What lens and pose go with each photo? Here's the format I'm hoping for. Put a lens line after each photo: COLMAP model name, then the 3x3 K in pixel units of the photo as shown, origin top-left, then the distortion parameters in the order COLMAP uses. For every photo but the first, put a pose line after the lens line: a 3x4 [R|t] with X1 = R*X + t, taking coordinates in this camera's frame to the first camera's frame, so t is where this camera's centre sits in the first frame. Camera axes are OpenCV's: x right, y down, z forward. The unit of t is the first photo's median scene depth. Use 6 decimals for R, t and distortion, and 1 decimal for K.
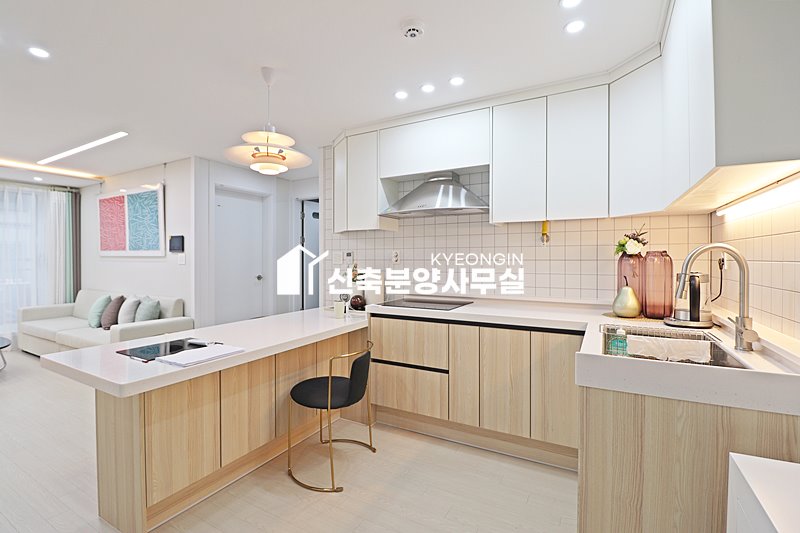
lens RADIAL K [[371.4, 0, 399.0], [0, 371.4, 262.6], [0, 0, 1]] dist [0.002861, -0.013449]
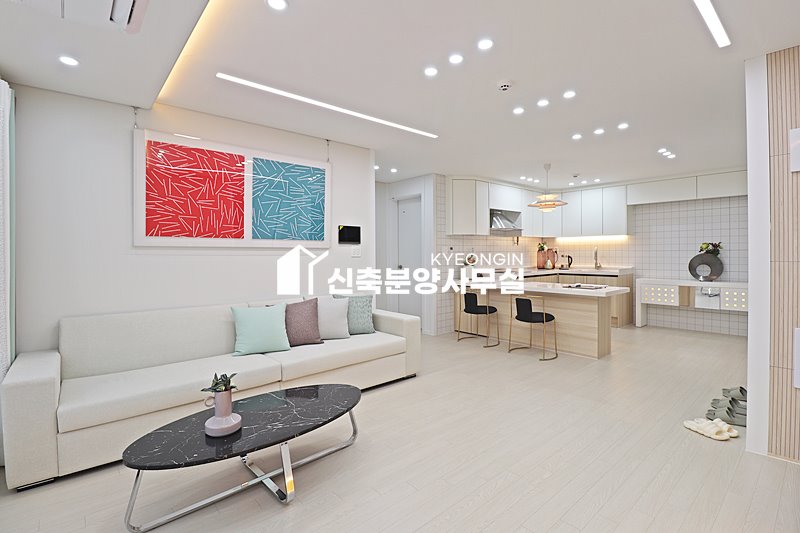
lens RADIAL K [[375.5, 0, 399.2], [0, 375.5, 258.1], [0, 0, 1]] dist [-0.000726, -0.013784]
pose [[0.337537, -0.015089, 0.941191, -2.240870], [0.011285, 0.999865, 0.011983, -0.004607], [-0.941245, 0.006577, 0.337661, 0.889229]]
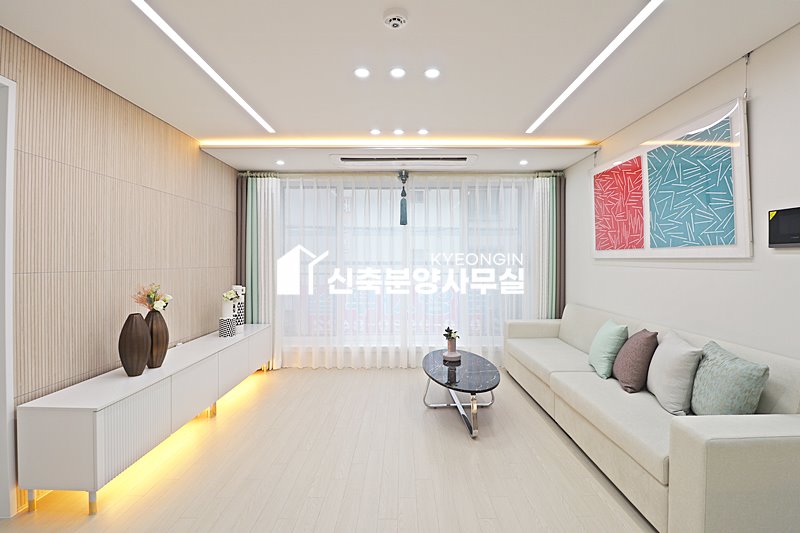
lens RADIAL K [[371.1, 0, 400.7], [0, 371.1, 259.6], [0, 0, 1]] dist [0.001362, -0.013421]
pose [[0.488547, -0.004906, -0.872524, -0.722791], [-0.003458, 0.999965, -0.007559, -0.016269], [0.872531, 0.006710, 0.488513, 0.658507]]
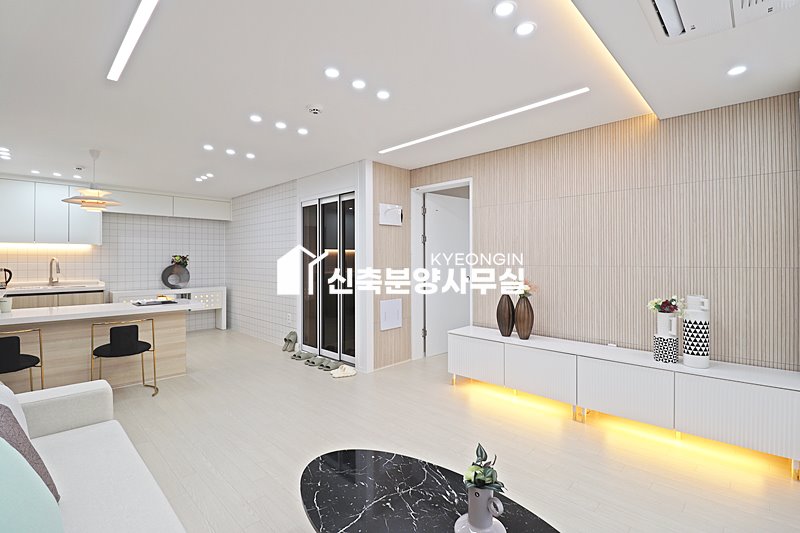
lens RADIAL K [[371.1, 0, 400.7], [0, 371.1, 259.6], [0, 0, 1]] dist [0.001362, -0.013421]
pose [[-0.964806, 0.002485, 0.262949, -1.744661], [0.004175, 0.999974, 0.005866, -0.025375], [-0.262928, 0.006758, -0.964792, 1.848352]]
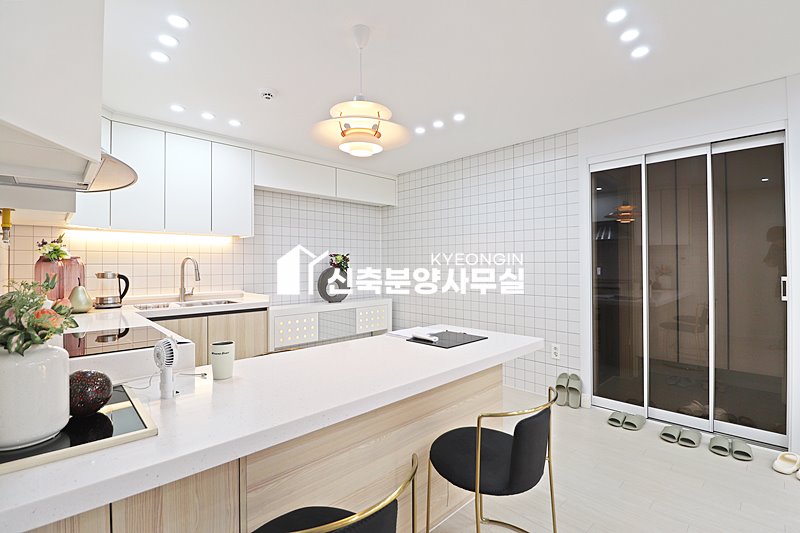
lens RADIAL K [[371.1, 0, 400.7], [0, 371.1, 259.6], [0, 0, 1]] dist [0.001362, -0.013421]
pose [[-0.956432, 0.009177, 0.291812, -0.548781], [0.007586, 0.999950, -0.006583, -0.007572], [-0.291858, -0.004082, -0.956453, 1.445906]]
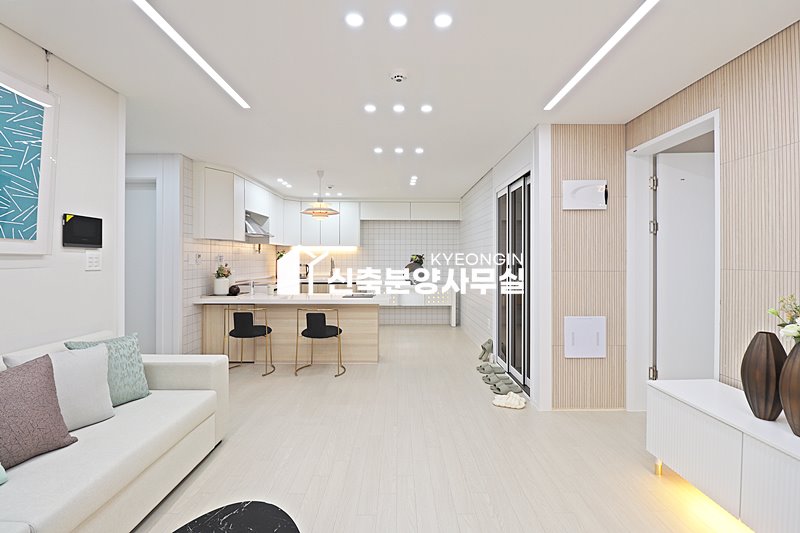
lens RADIAL K [[371.1, 0, 400.7], [0, 371.1, 259.6], [0, 0, 1]] dist [0.001362, -0.013421]
pose [[-0.493444, -0.001679, 0.869776, -1.980831], [0.002701, 0.999990, 0.003463, -0.018916], [-0.869773, 0.004058, -0.493435, 1.354209]]
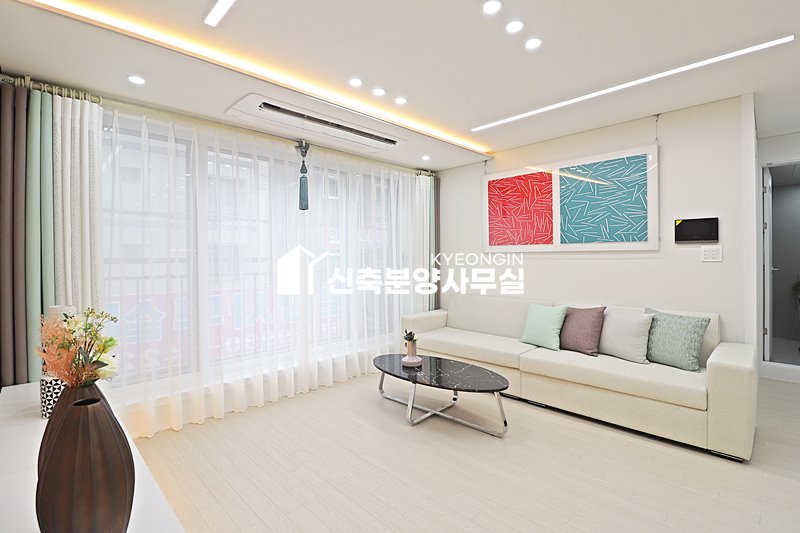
lens RADIAL K [[375.5, 0, 399.2], [0, 375.5, 258.1], [0, 0, 1]] dist [-0.000726, -0.013784]
pose [[0.960020, -0.010436, -0.279736, -1.441169], [0.008719, 0.999935, -0.007379, -0.002680], [0.279795, 0.004645, 0.960049, 0.330483]]
